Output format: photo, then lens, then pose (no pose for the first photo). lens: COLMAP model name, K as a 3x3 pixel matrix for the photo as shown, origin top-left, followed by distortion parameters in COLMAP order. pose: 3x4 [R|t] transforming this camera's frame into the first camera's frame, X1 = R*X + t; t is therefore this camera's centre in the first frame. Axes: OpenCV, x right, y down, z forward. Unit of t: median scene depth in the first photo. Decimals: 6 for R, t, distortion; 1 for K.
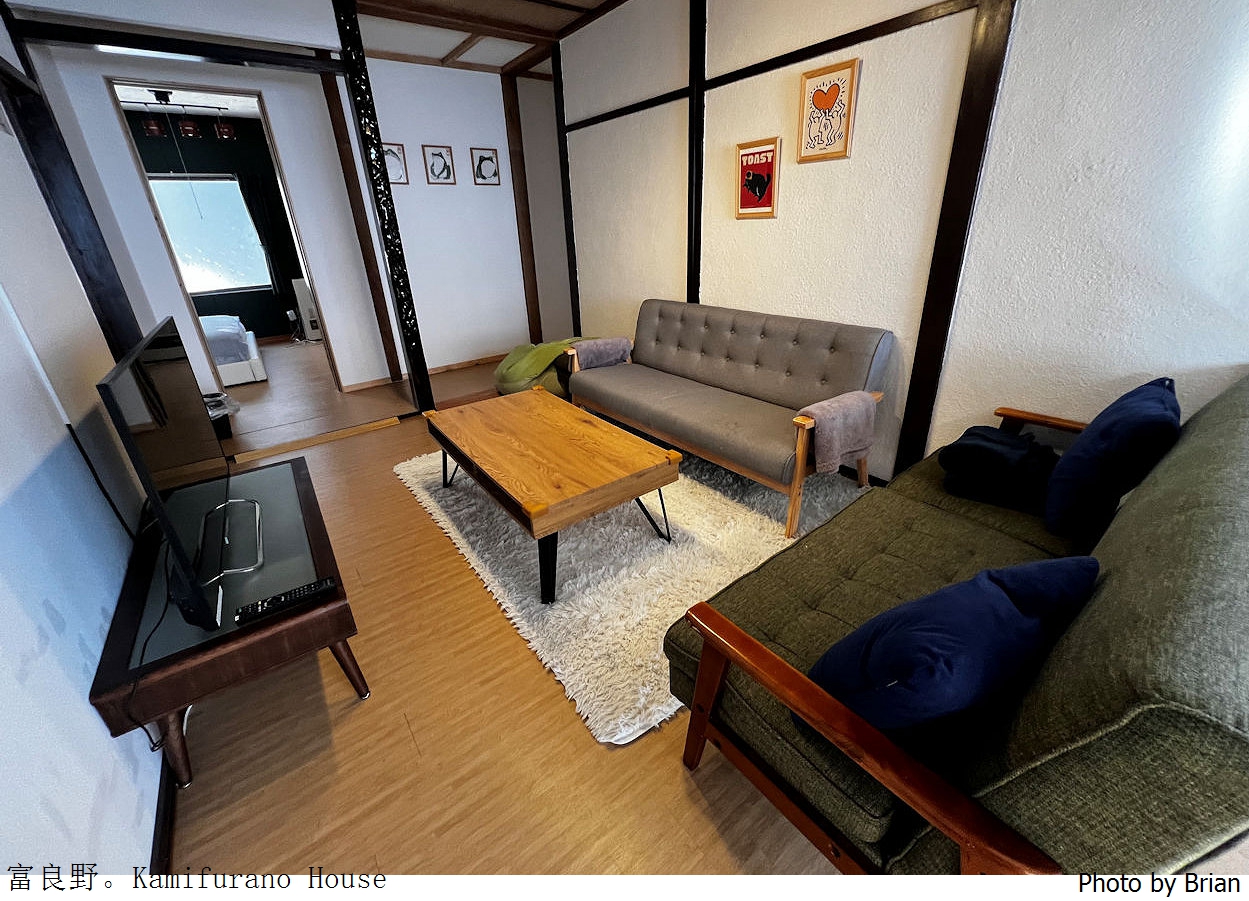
lens RADIAL K [[500.1, 0, 627.8], [0, 500.1, 425.7], [0, 0, 1]] dist [-0.001591, 0.000884]
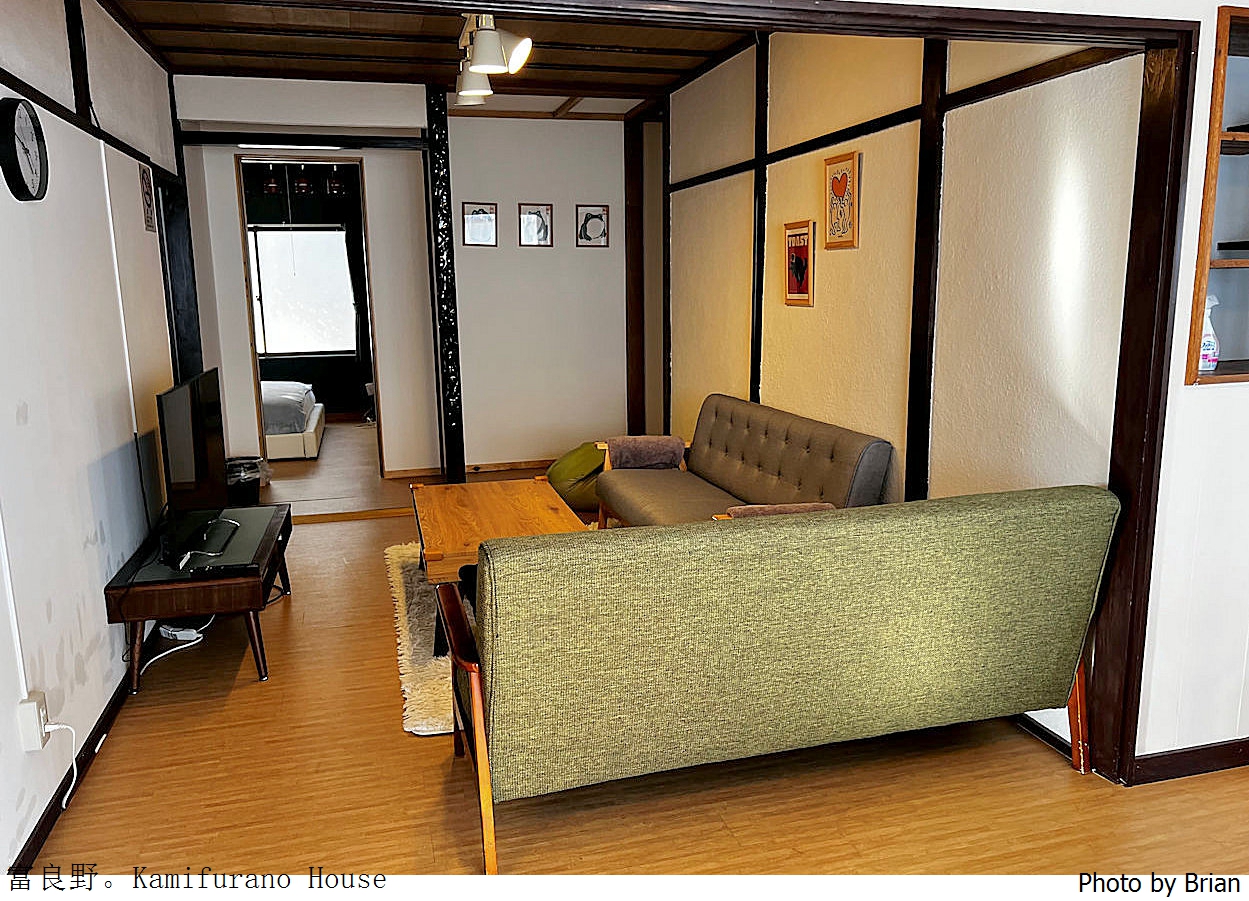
lens RADIAL K [[943.6, 0, 626.7], [0, 943.6, 452.5], [0, 0, 1]] dist [0.044921, -0.017696]
pose [[0.928493, 0.093463, -0.359396, 0.578575], [-0.162491, 0.972494, -0.166891, 0.139269], [0.333912, 0.213356, 0.918141, -0.505520]]
